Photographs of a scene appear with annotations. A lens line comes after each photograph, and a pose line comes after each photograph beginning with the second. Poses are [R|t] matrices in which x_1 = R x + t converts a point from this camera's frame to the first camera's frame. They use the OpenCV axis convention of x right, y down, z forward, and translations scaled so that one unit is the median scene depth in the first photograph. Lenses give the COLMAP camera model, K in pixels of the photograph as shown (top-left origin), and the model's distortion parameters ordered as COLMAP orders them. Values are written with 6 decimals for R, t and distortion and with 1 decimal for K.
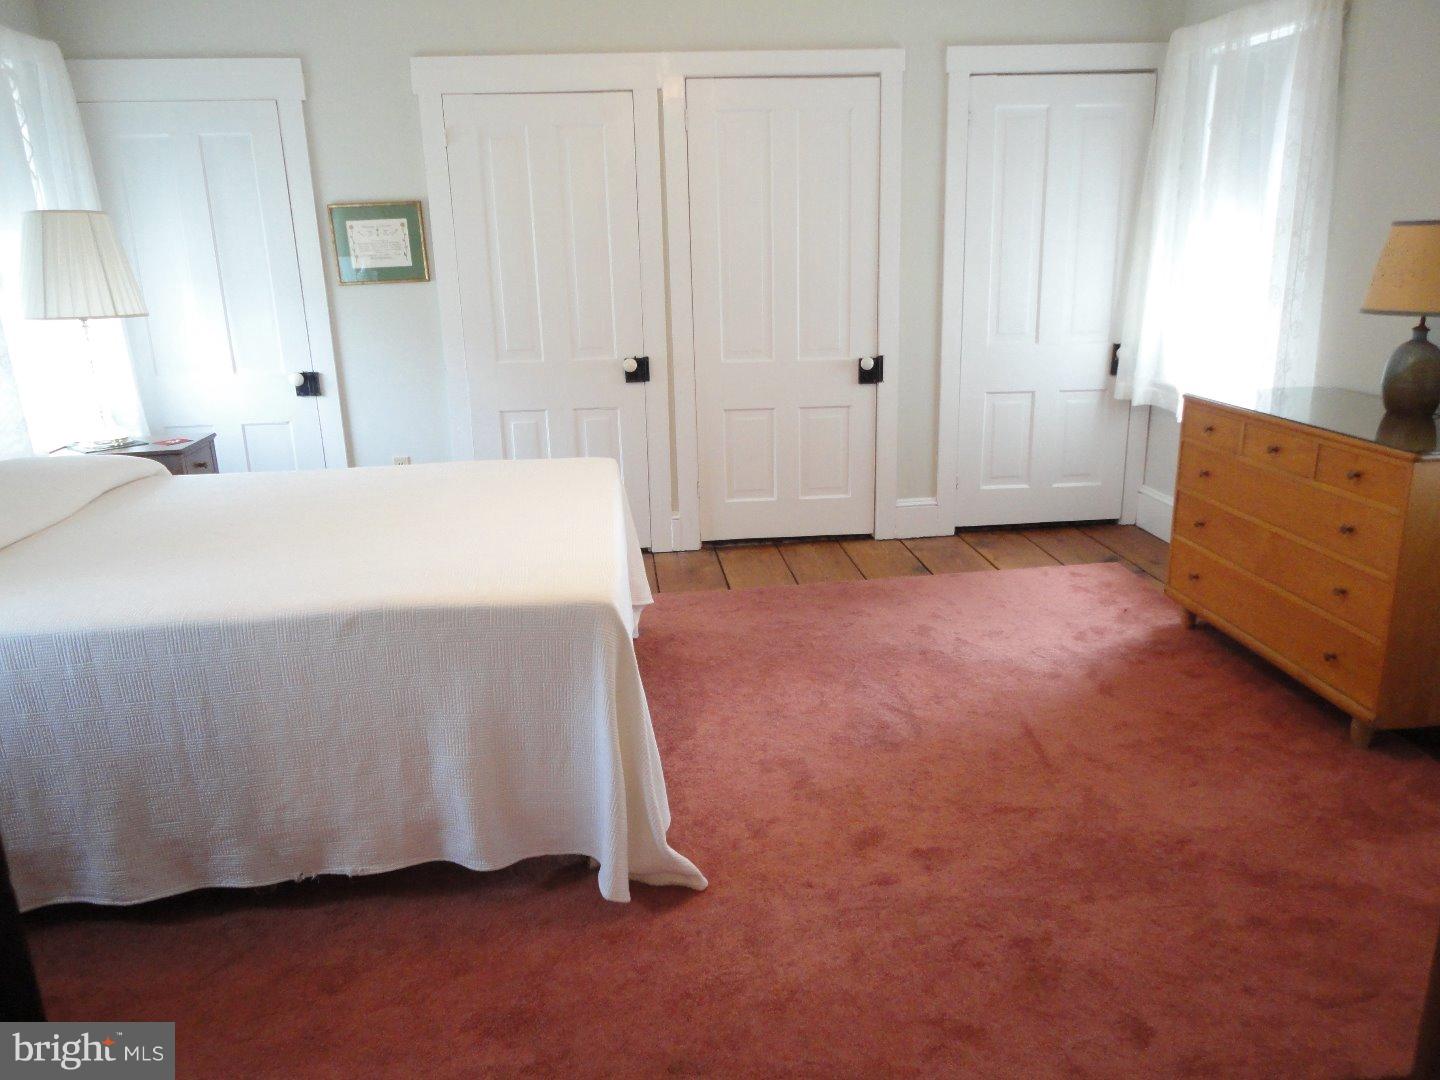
lens RADIAL K [[1070.9, 0, 722.1], [0, 1070.9, 539.1], [0, 0, 1]] dist [0.003478, 0.004007]
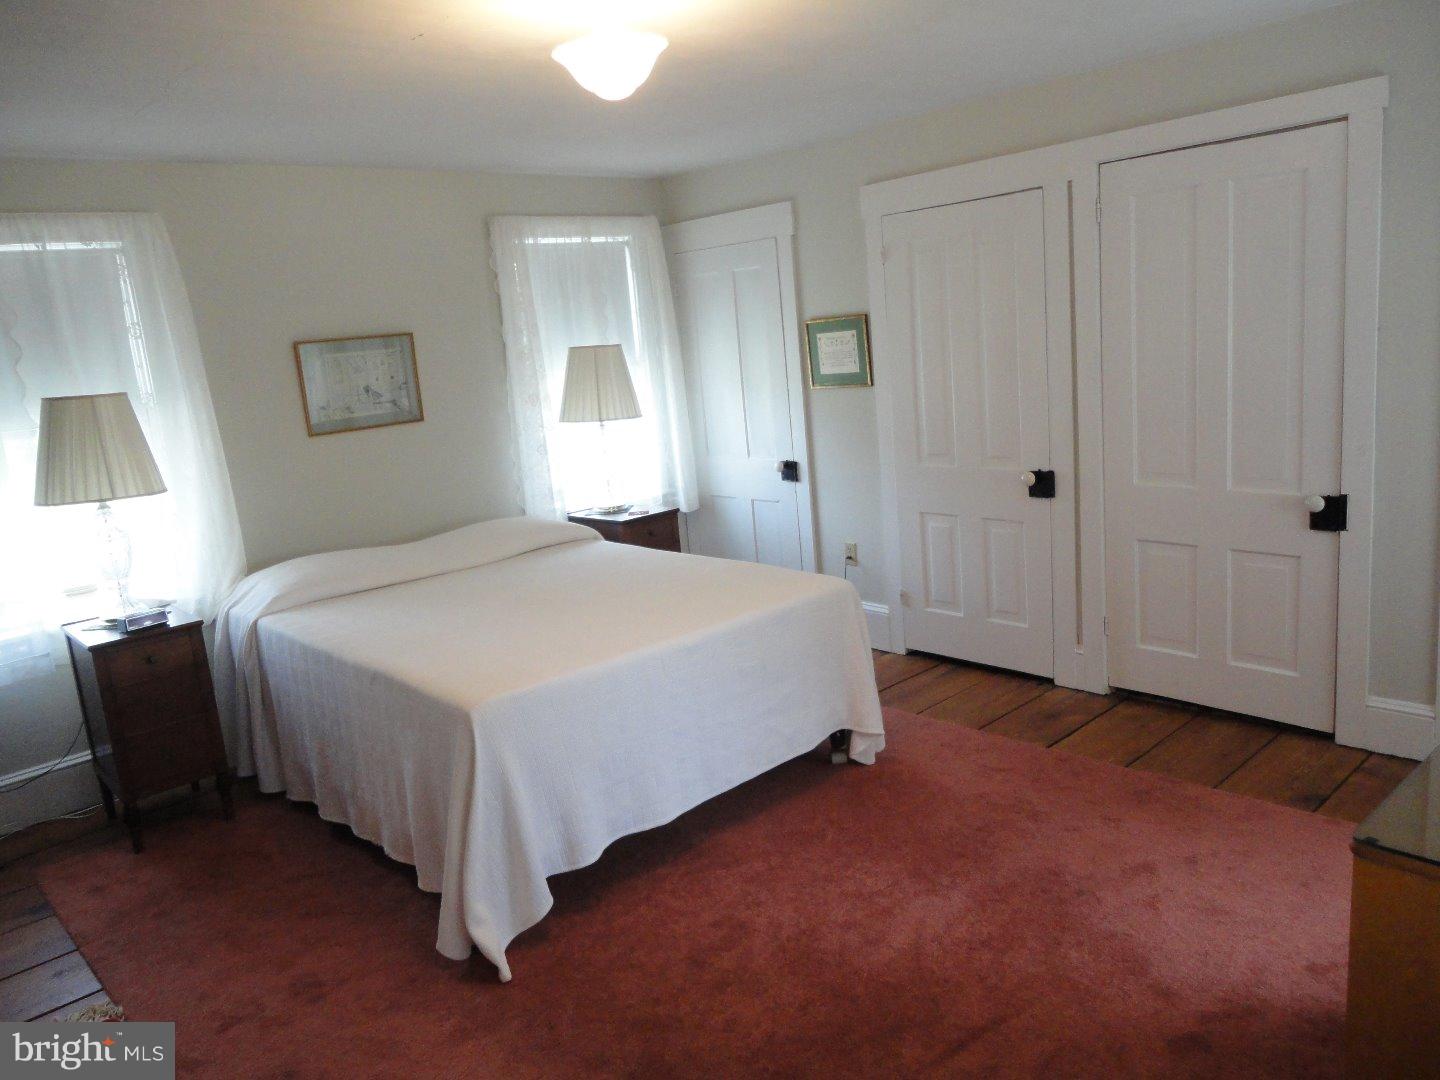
lens RADIAL K [[1070.9, 0, 722.1], [0, 1070.9, 539.1], [0, 0, 1]] dist [0.003478, 0.004007]
pose [[0.586900, 0.136062, -0.798145, 0.522680], [-0.153210, 0.986632, 0.055534, -0.127239], [0.795031, 0.089691, 0.599901, 0.252210]]
